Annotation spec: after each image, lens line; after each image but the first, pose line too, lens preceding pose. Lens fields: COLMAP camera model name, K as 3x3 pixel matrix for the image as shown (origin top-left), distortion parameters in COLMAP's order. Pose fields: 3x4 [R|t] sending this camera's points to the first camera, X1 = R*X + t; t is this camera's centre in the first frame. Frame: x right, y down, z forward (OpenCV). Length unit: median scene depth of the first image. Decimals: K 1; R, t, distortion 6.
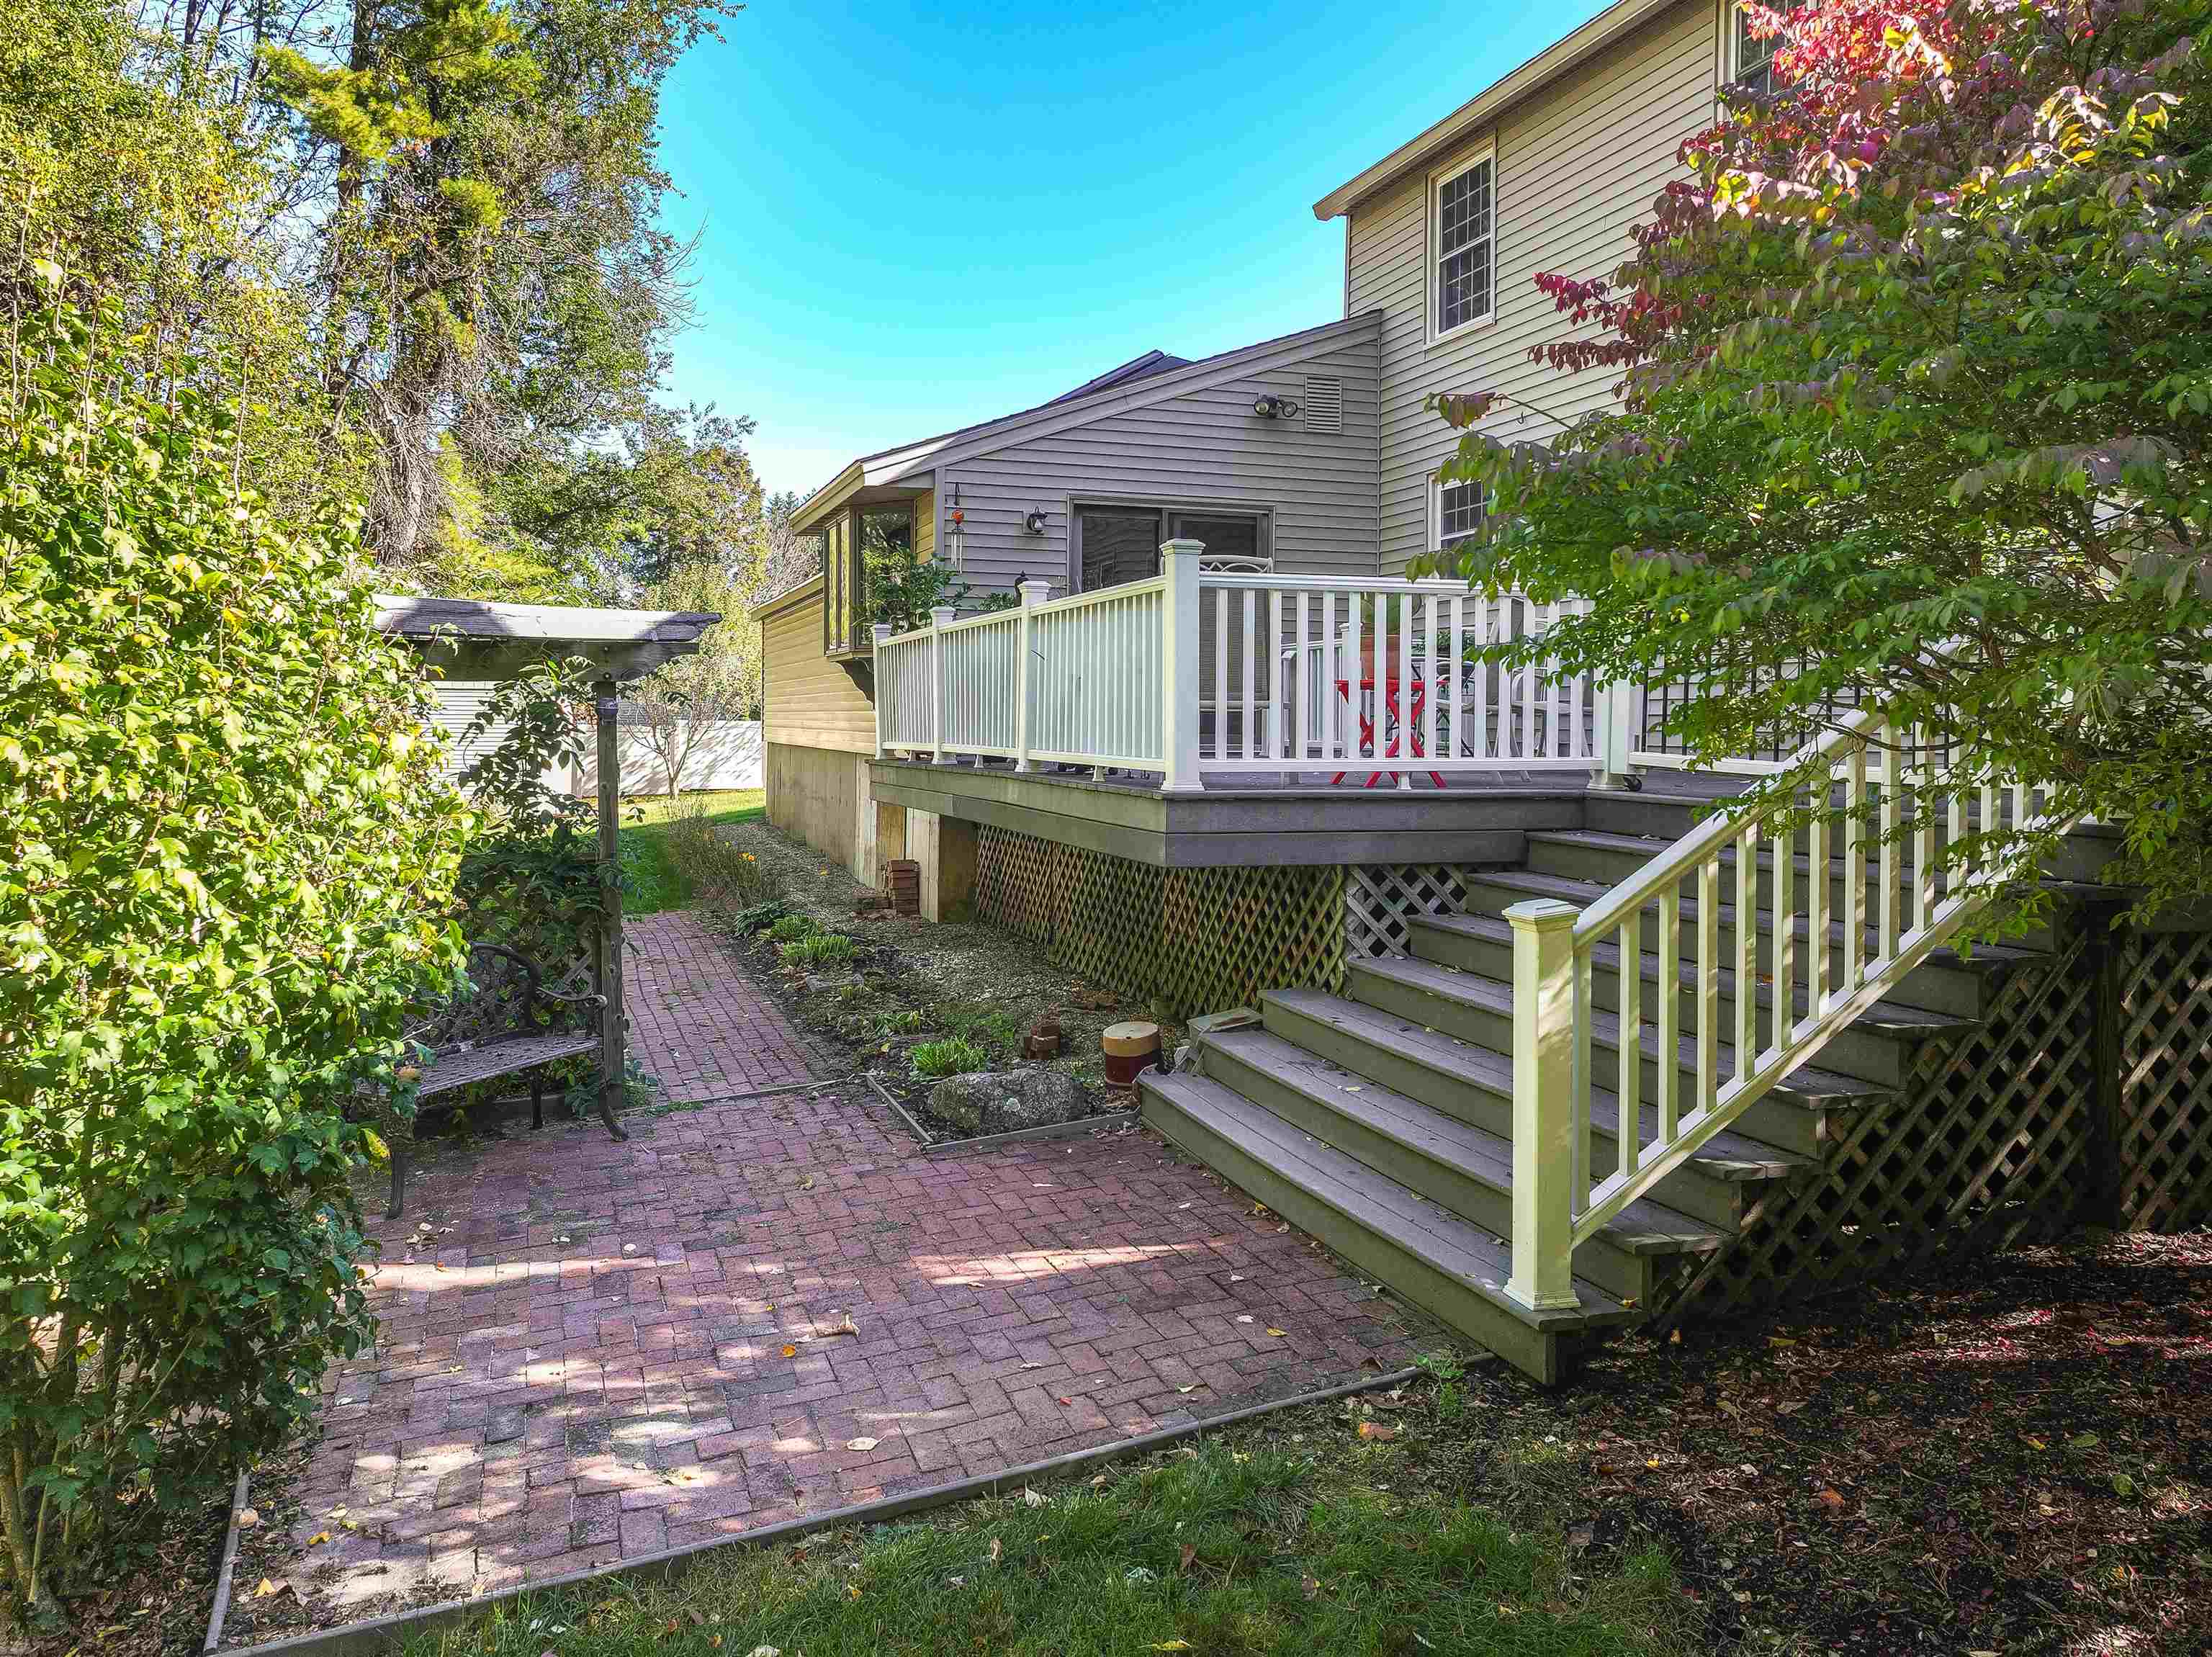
lens RADIAL K [[1592.4, 0, 1100.9], [0, 1592.4, 721.8], [0, 0, 1]] dist [0.003294, 0.000380]
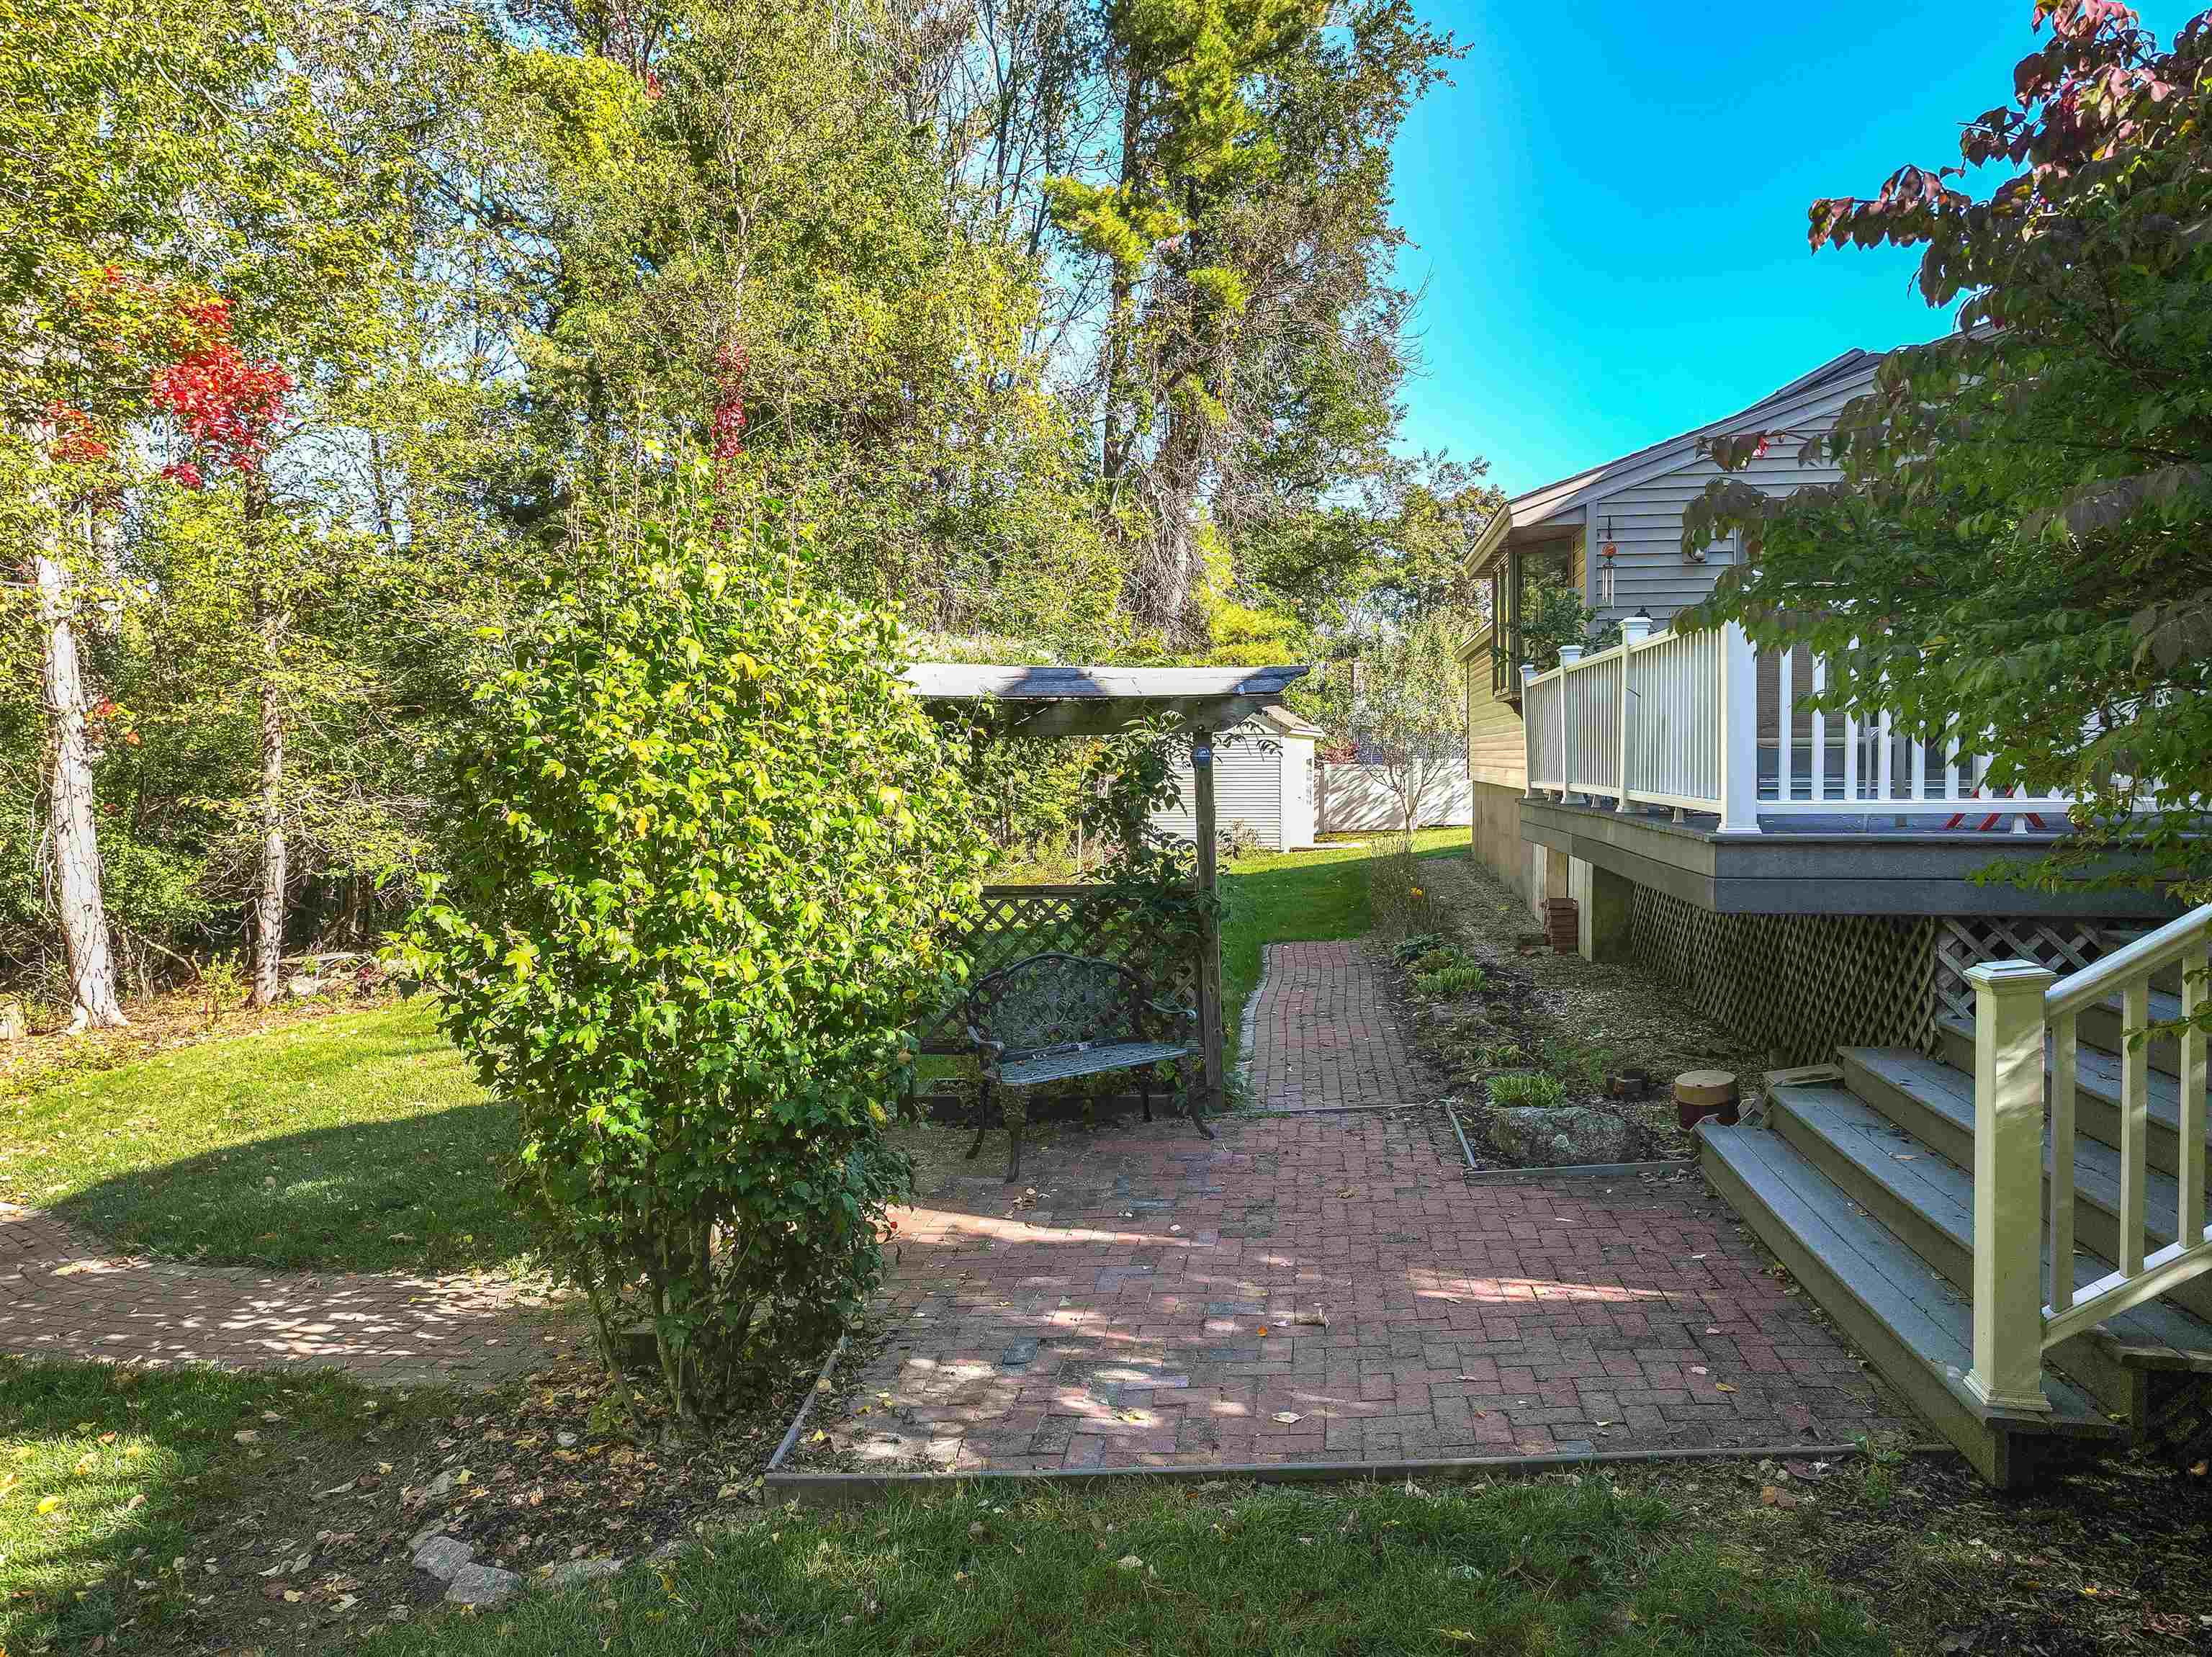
lens RADIAL K [[1556.4, 0, 1106.0], [0, 1556.4, 828.5], [0, 0, 1]] dist [0.001362, 0.009087]
pose [[0.891096, 0.004285, -0.453795, 0.177100], [0.016032, 0.999034, 0.040915, -0.005130], [0.453532, -0.043734, 0.890166, -0.009739]]
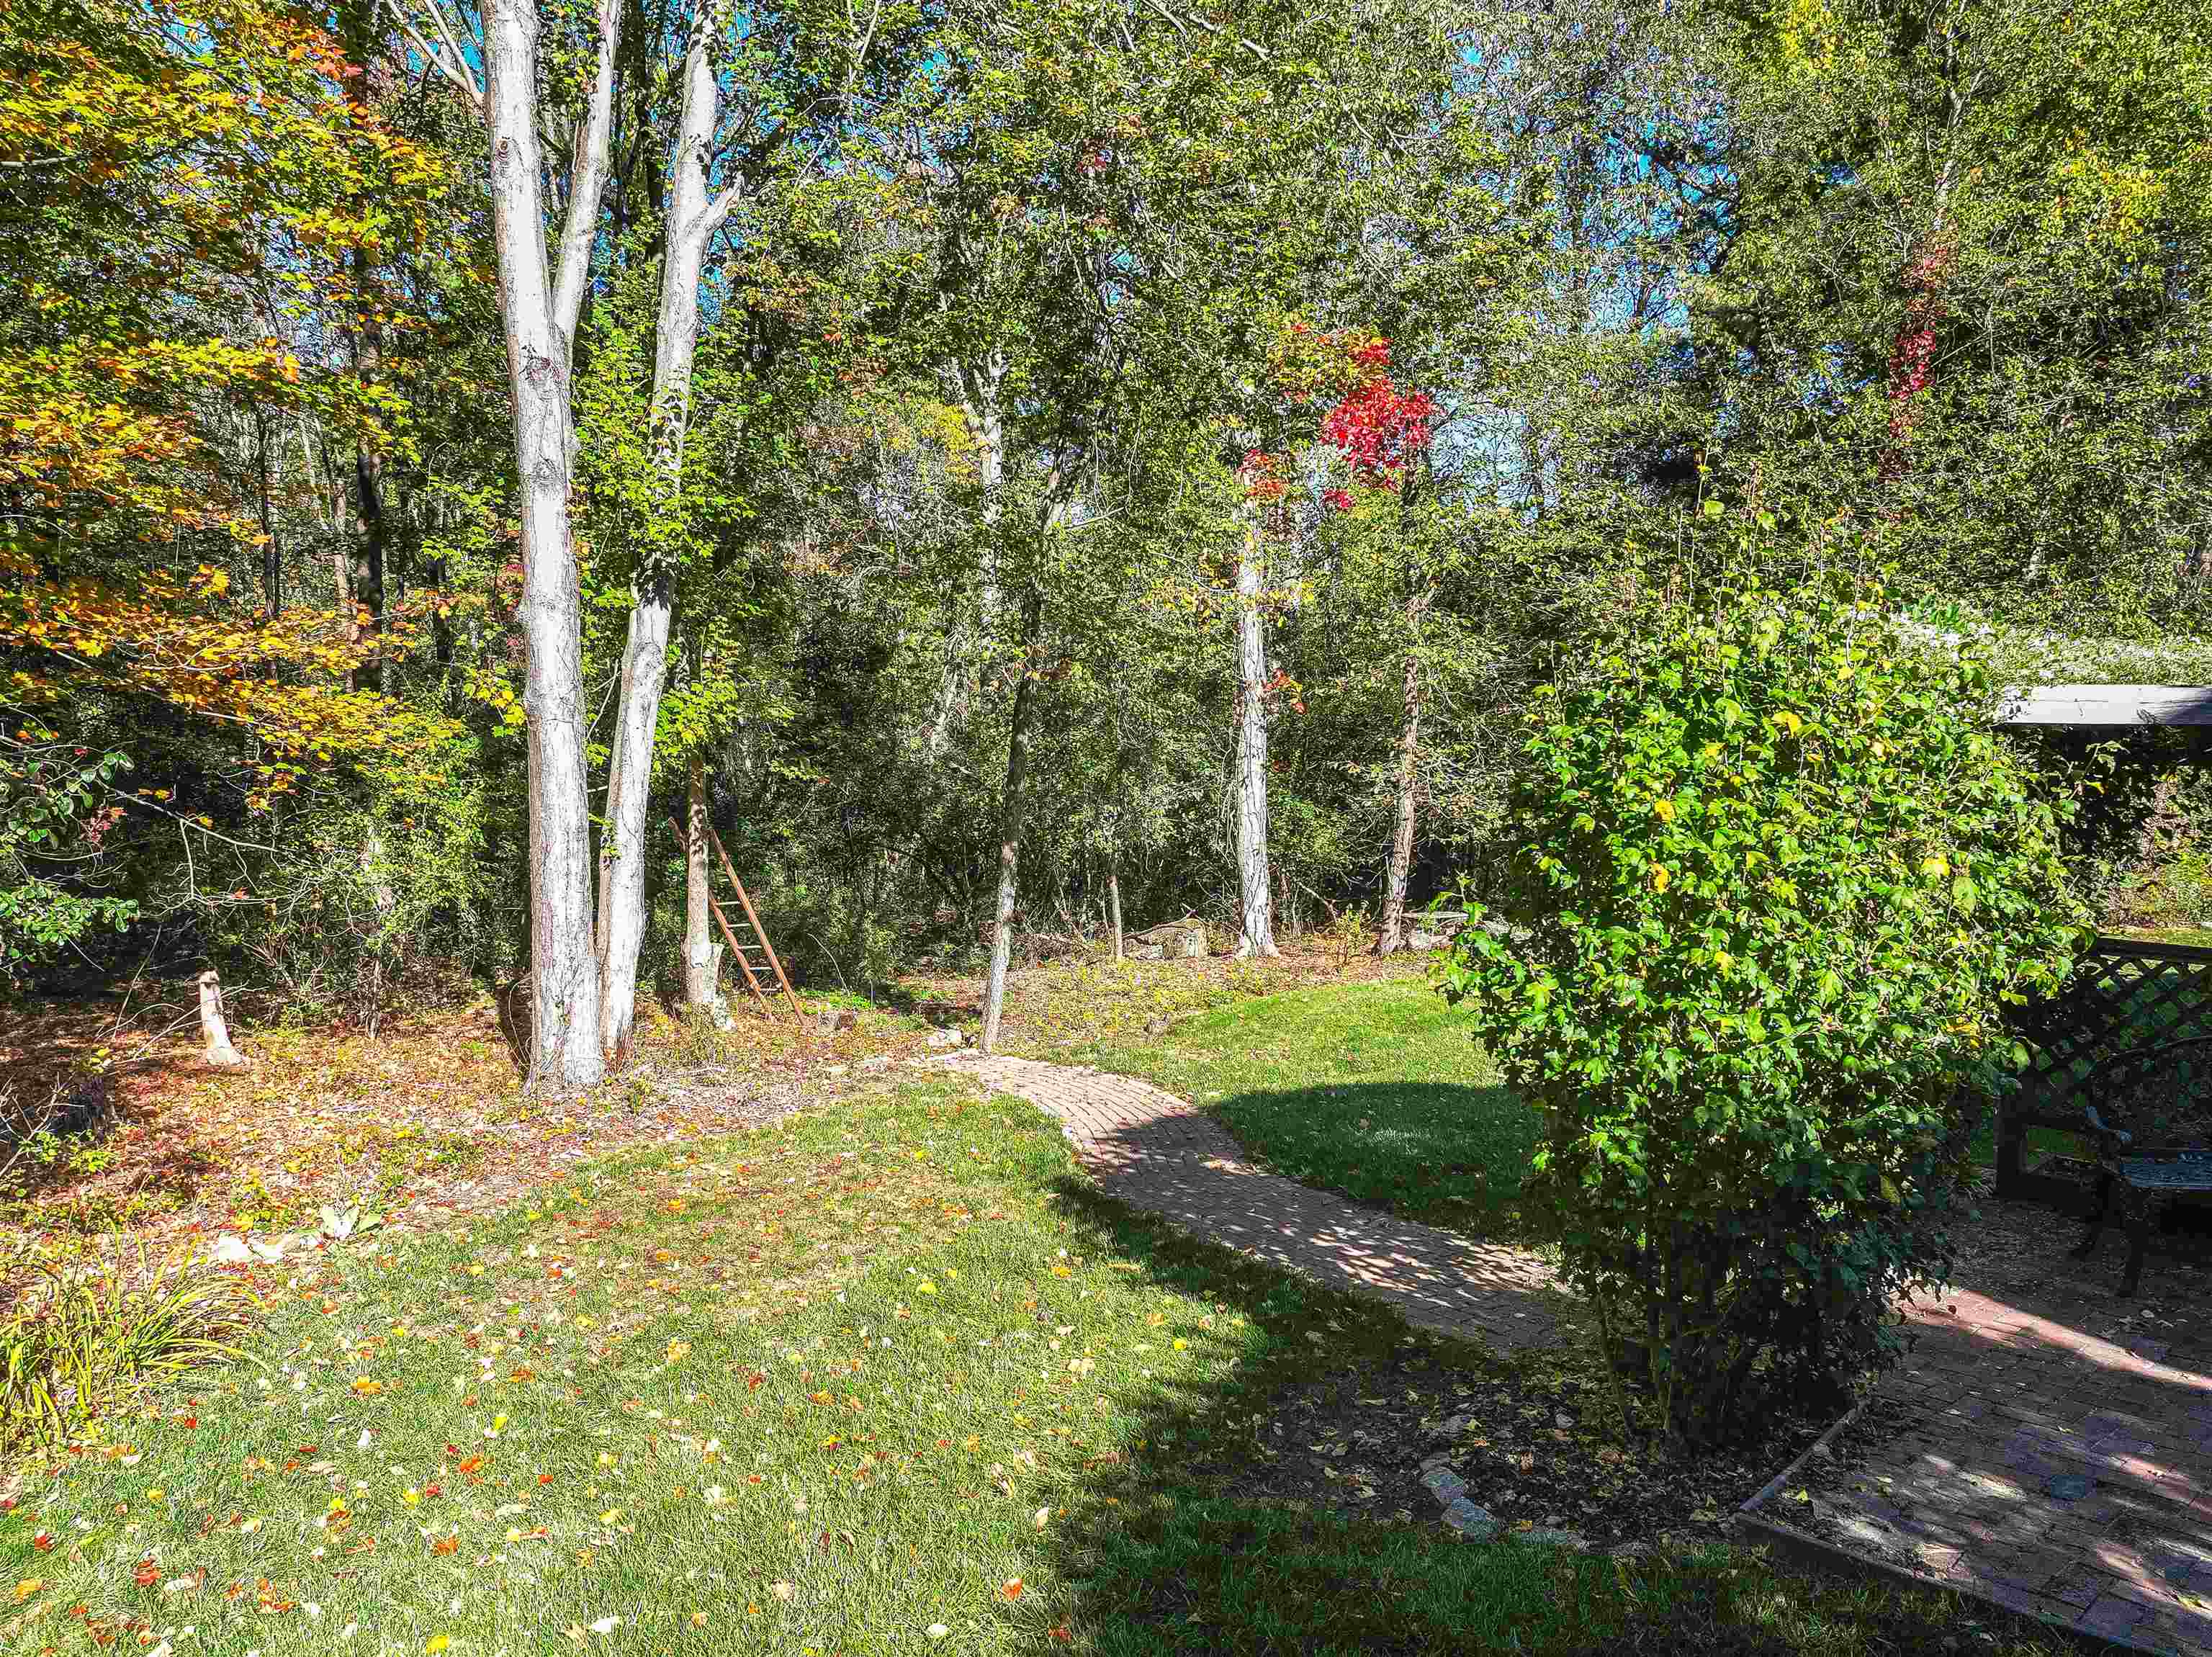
lens RADIAL K [[1631.1, 0, 985.6], [0, 1631.1, 876.4], [0, 0, 1]] dist [-0.002904, -0.002362]
pose [[0.341780, 0.092649, -0.935202, 0.299202], [-0.012603, 0.995491, 0.094016, -0.055900], [0.939696, -0.020346, 0.341406, -0.052715]]
